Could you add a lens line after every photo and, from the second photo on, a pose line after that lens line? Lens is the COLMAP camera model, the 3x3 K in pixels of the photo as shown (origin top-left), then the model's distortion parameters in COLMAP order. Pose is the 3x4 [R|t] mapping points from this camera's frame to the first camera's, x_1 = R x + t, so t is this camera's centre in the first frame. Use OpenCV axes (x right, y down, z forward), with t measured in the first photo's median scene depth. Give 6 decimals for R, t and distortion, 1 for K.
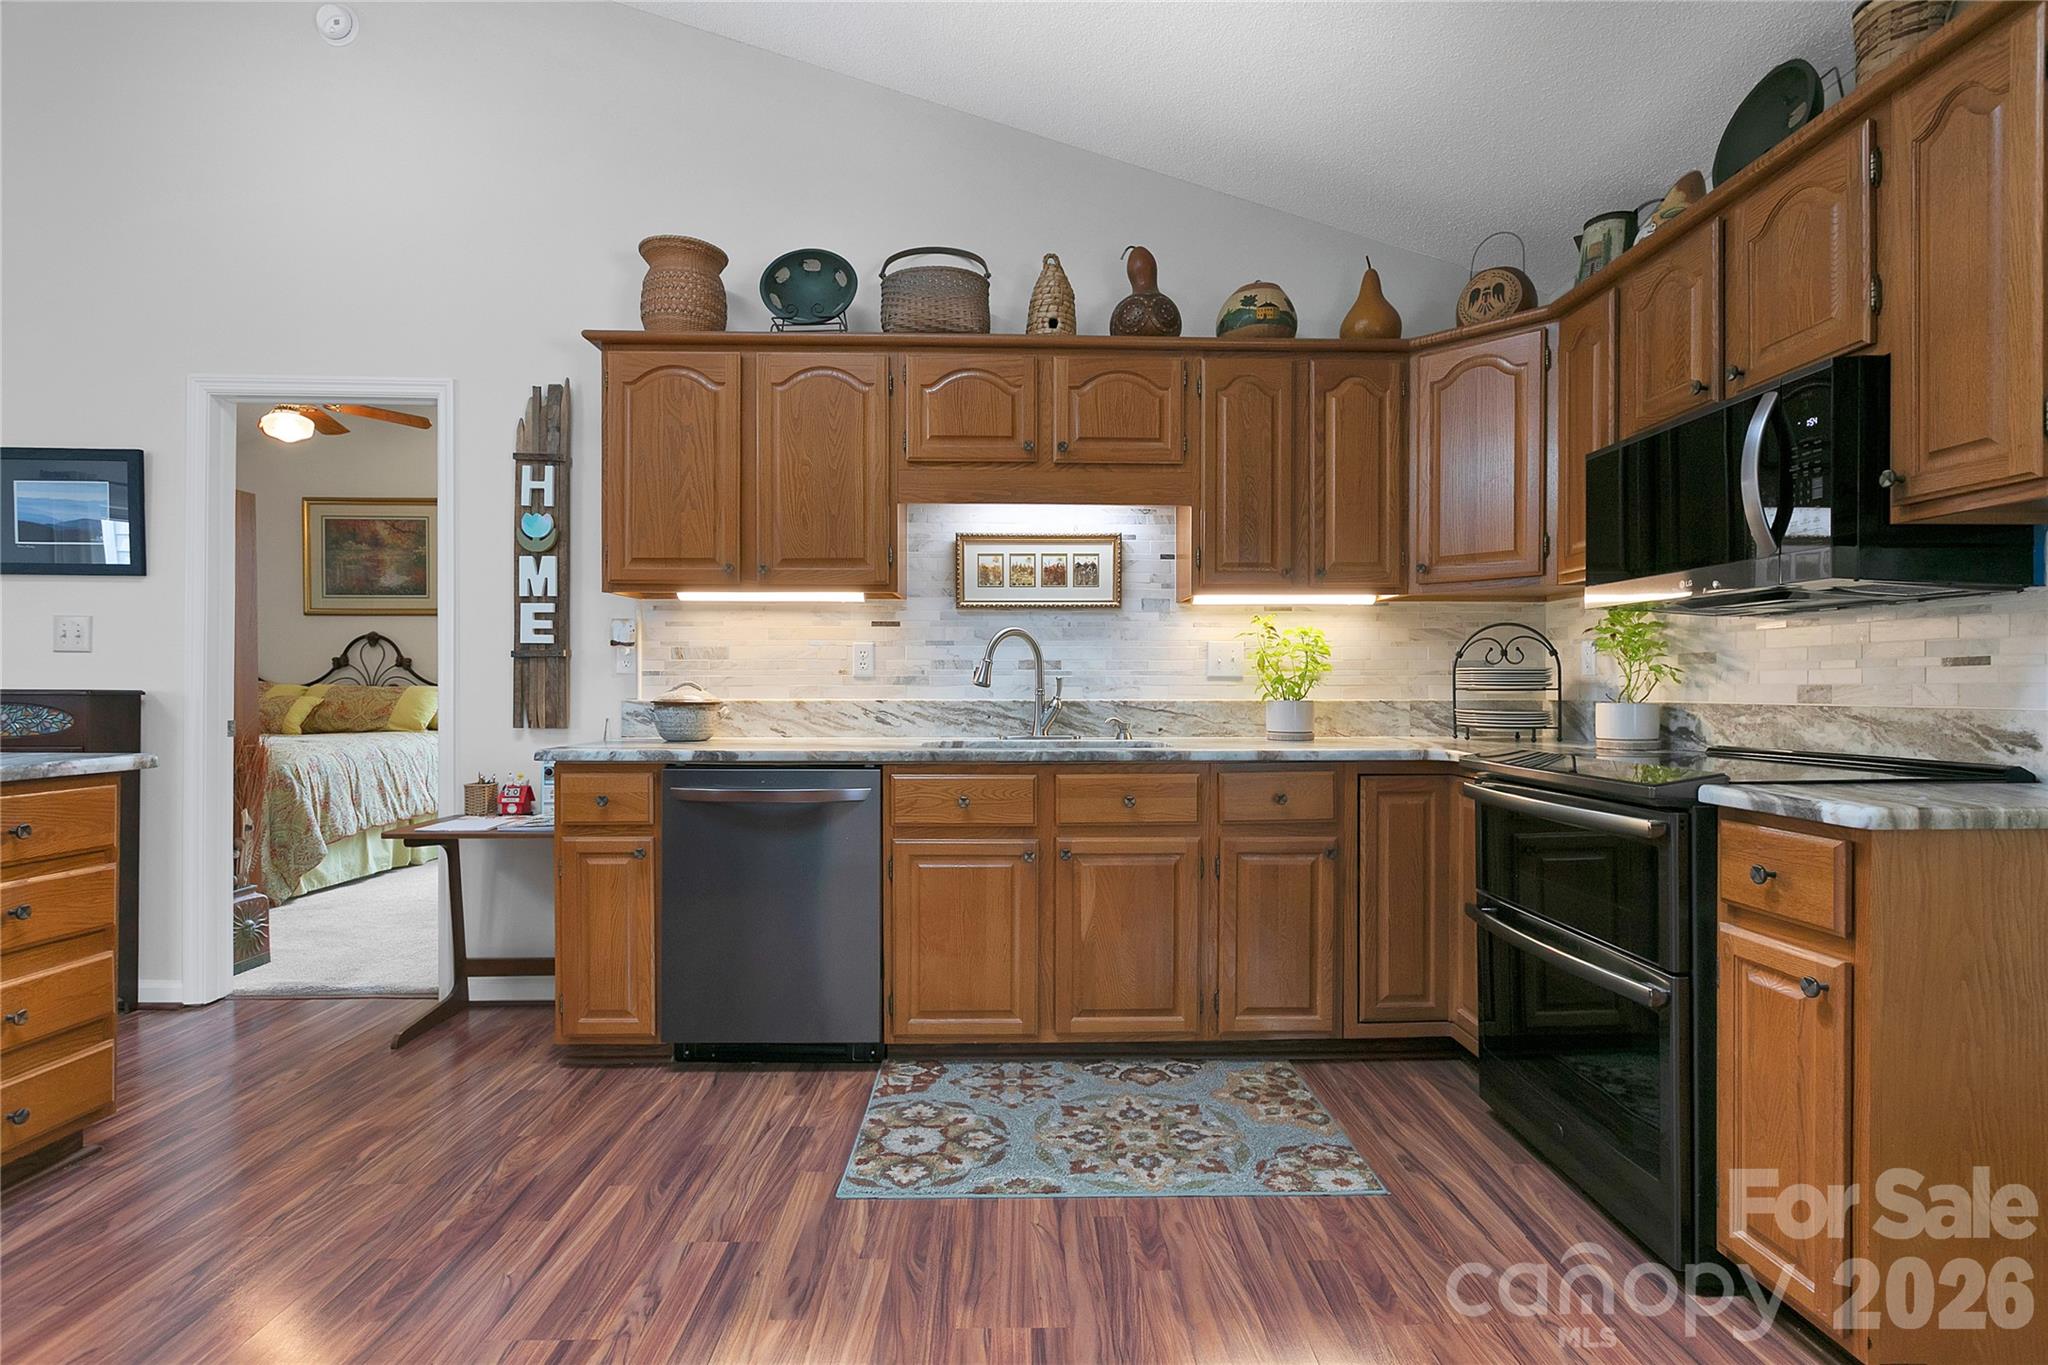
lens RADIAL K [[988.9, 0, 1031.4], [0, 988.9, 684.1], [0, 0, 1]] dist [-0.001995, 0.000281]
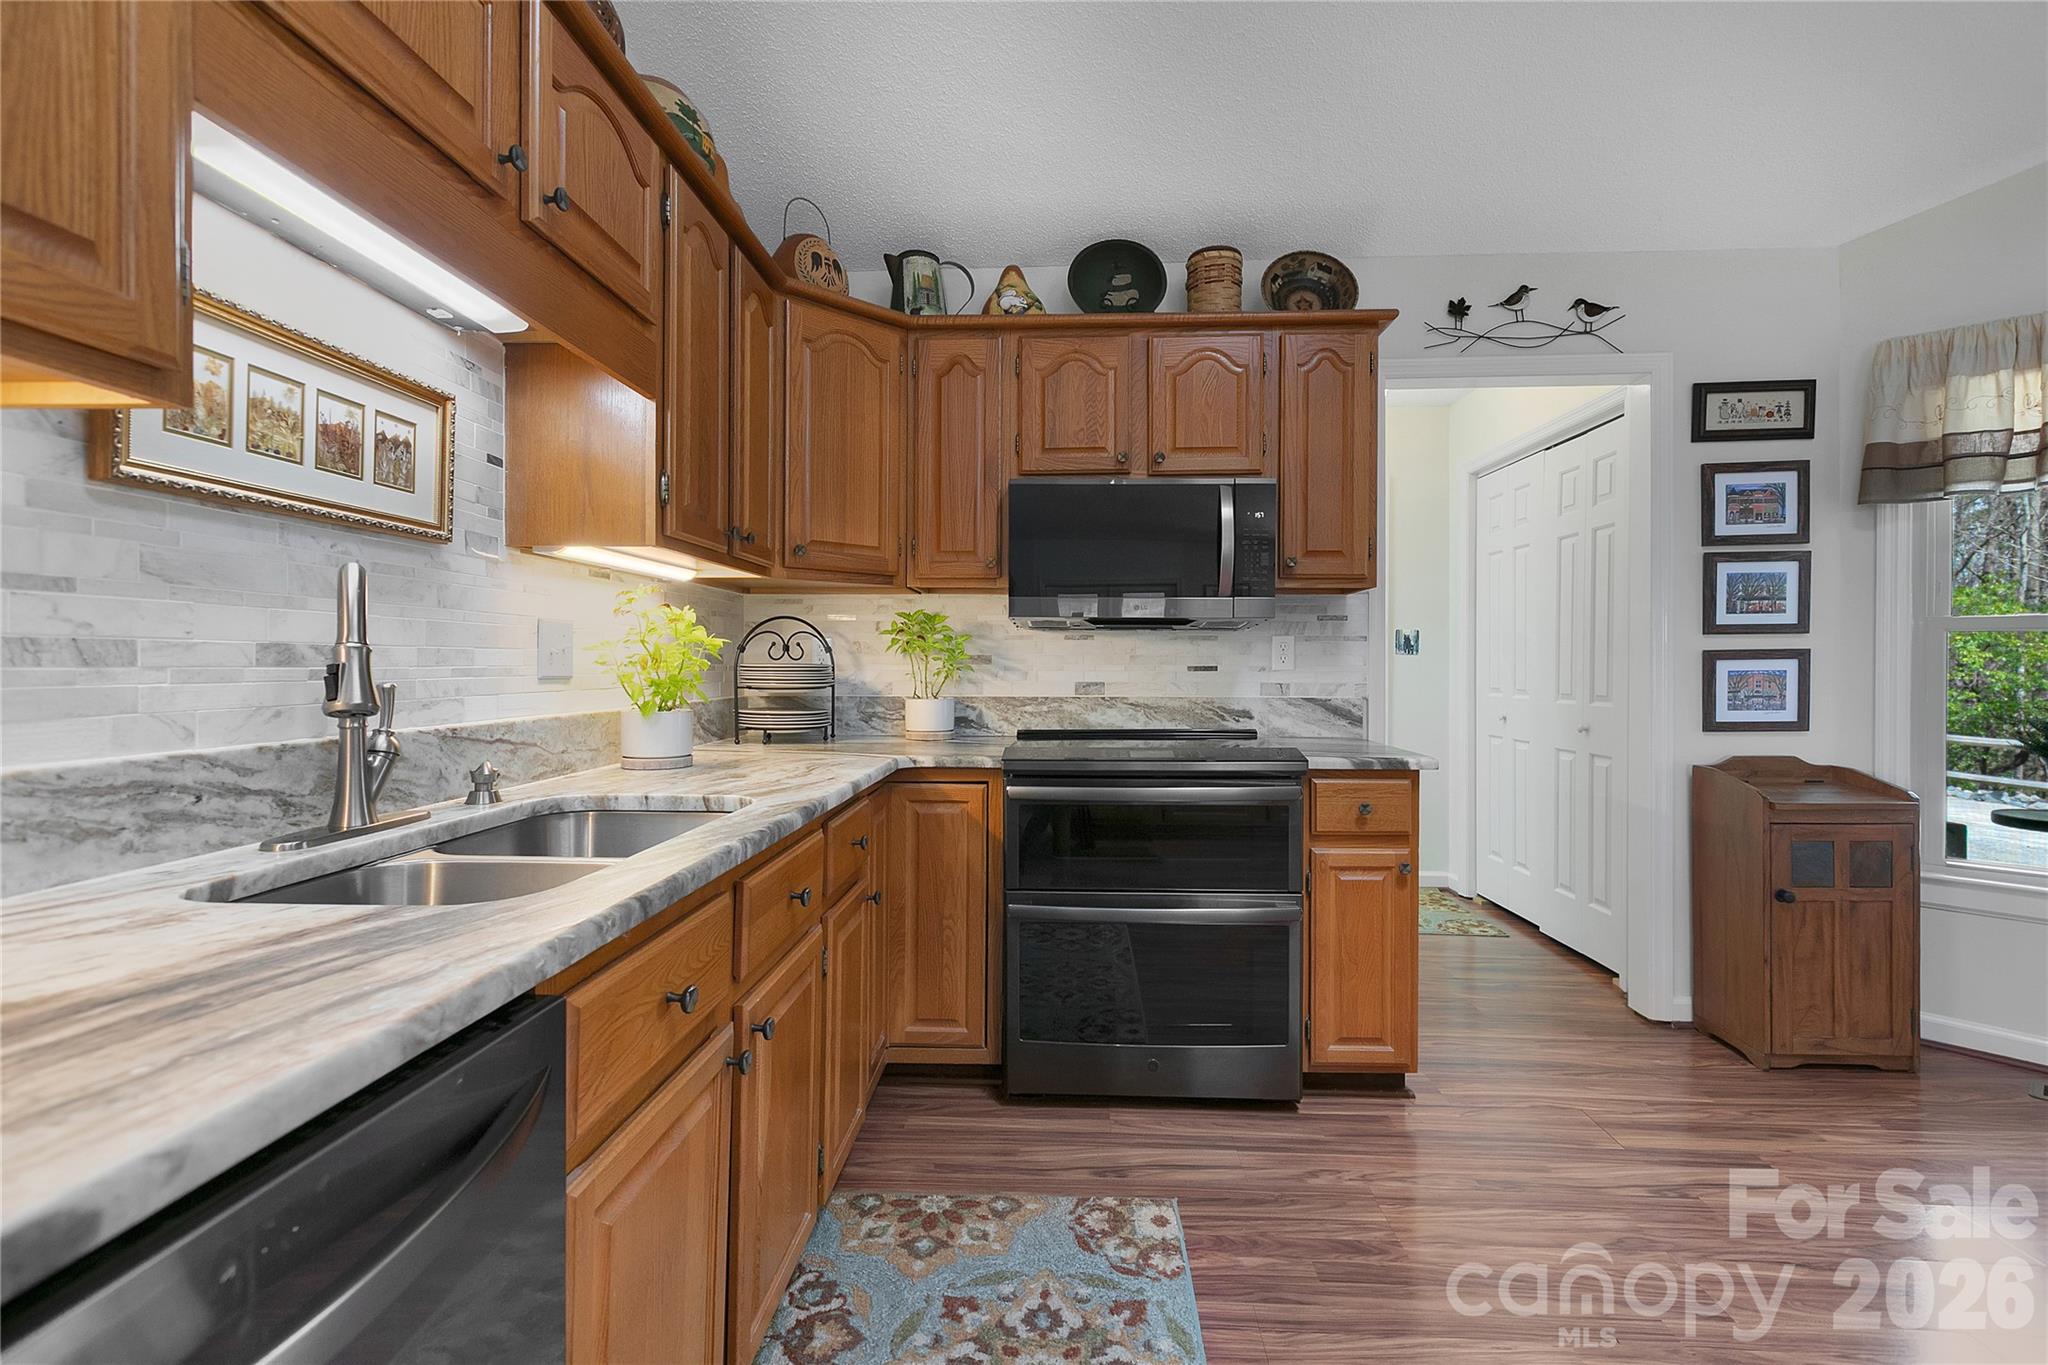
lens RADIAL K [[918.2, 0, 1031.8], [0, 918.2, 671.0], [0, 0, 1]] dist [0.002156, -0.000733]
pose [[0.066614, -0.008252, 0.997745, -0.370870], [-0.004111, 0.999955, 0.008545, -0.018330], [-0.997770, -0.004671, 0.066577, 0.701571]]
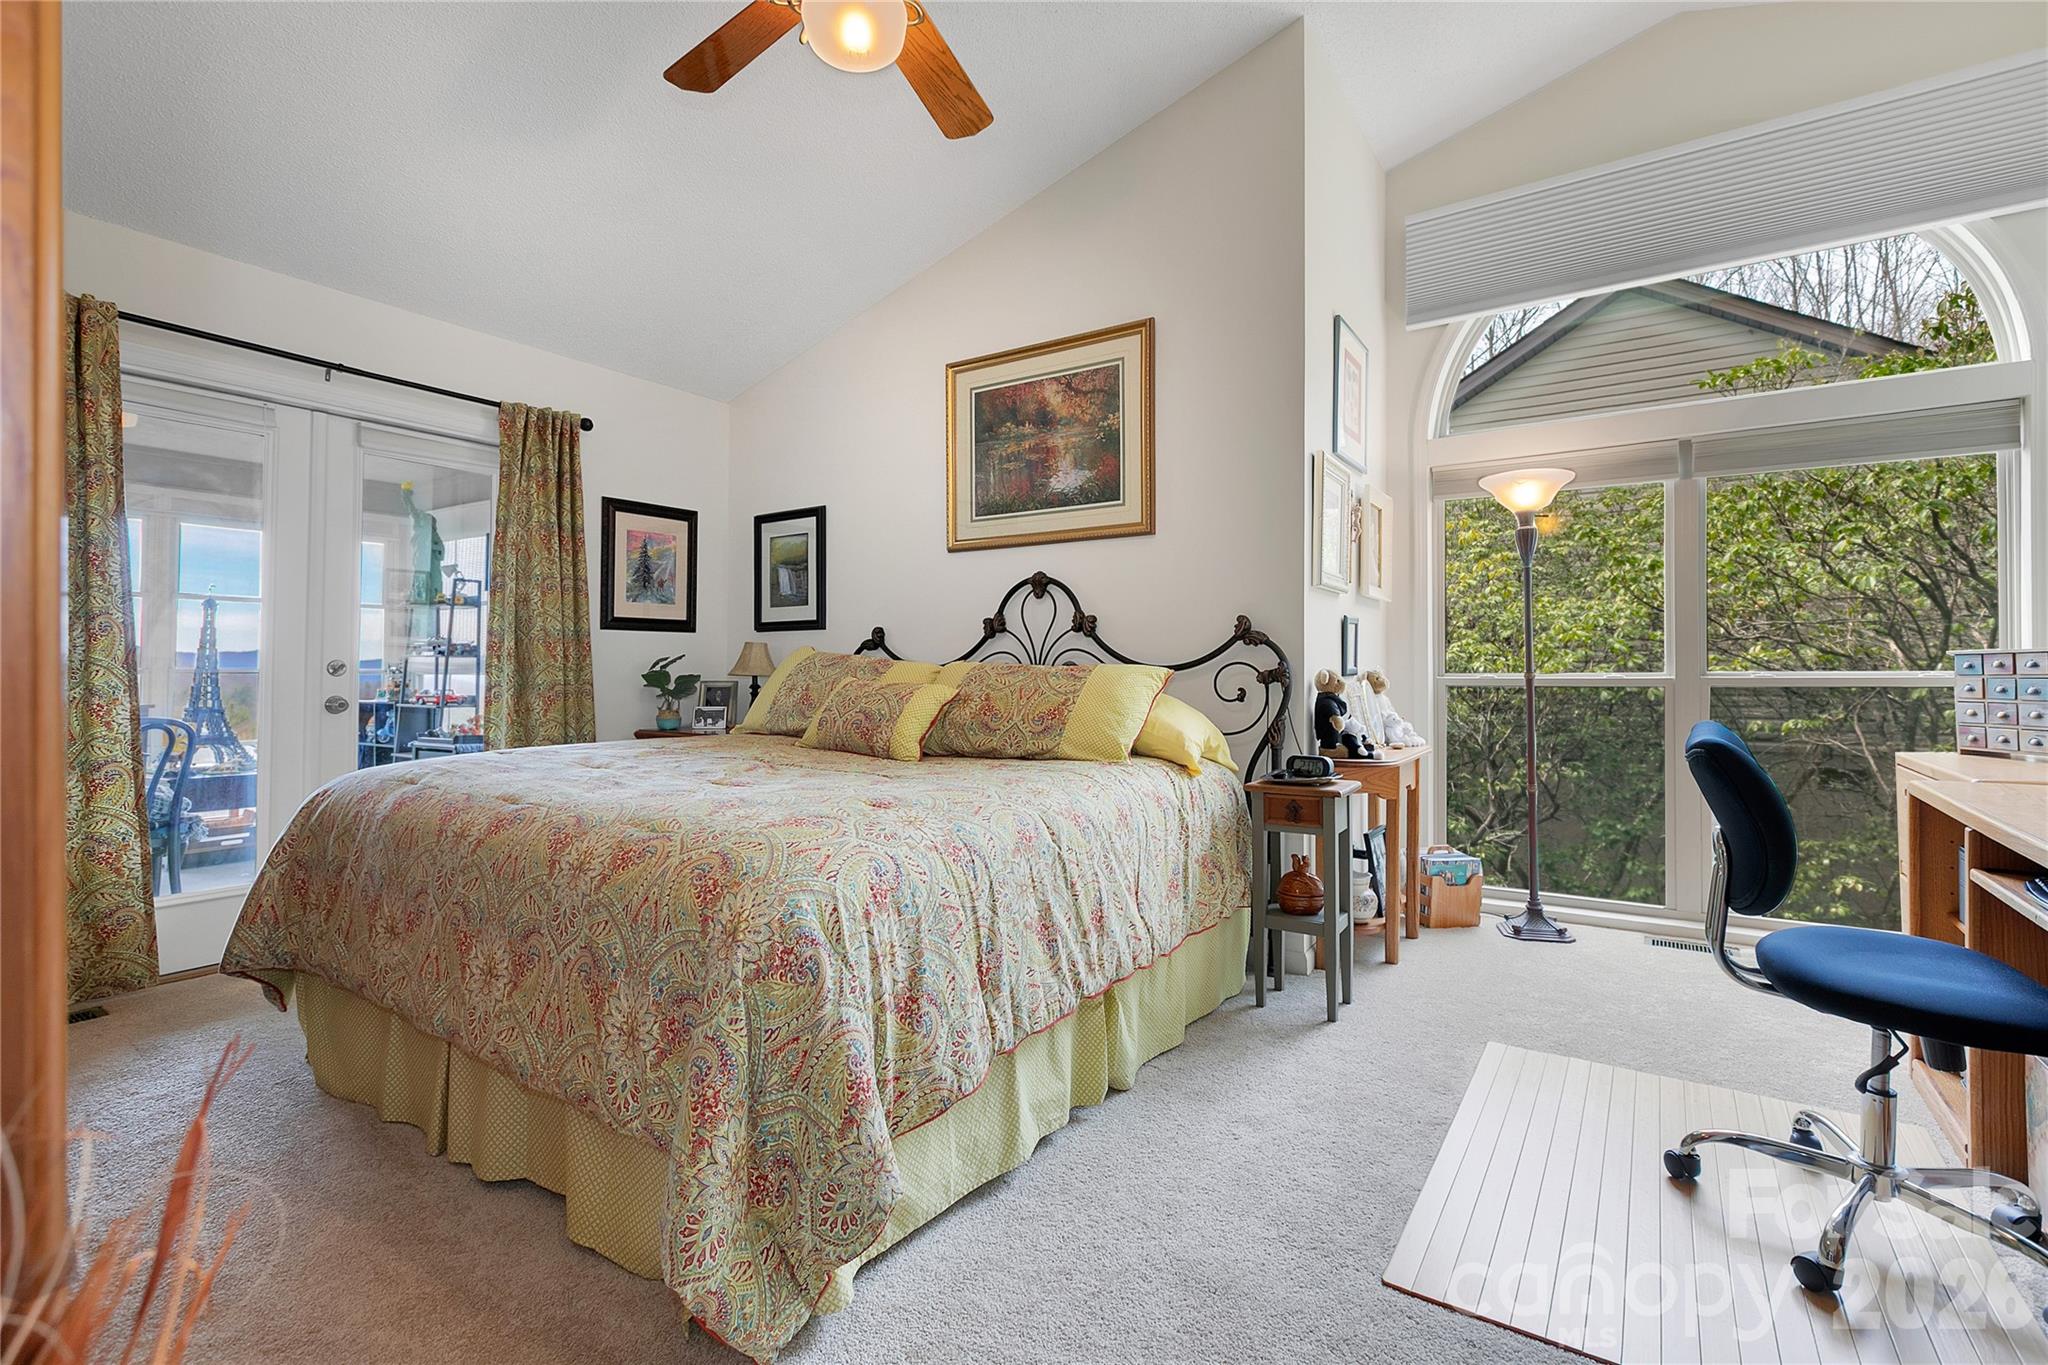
lens RADIAL K [[918.2, 0, 1037.8], [0, 918.2, 646.6], [0, 0, 1]] dist [0.002156, -0.000733]
pose [[0.826289, -0.007820, -0.563192, -0.788652], [-0.006704, 0.999696, -0.023717, 0.006551], [0.563206, 0.023373, 0.825986, 1.203315]]
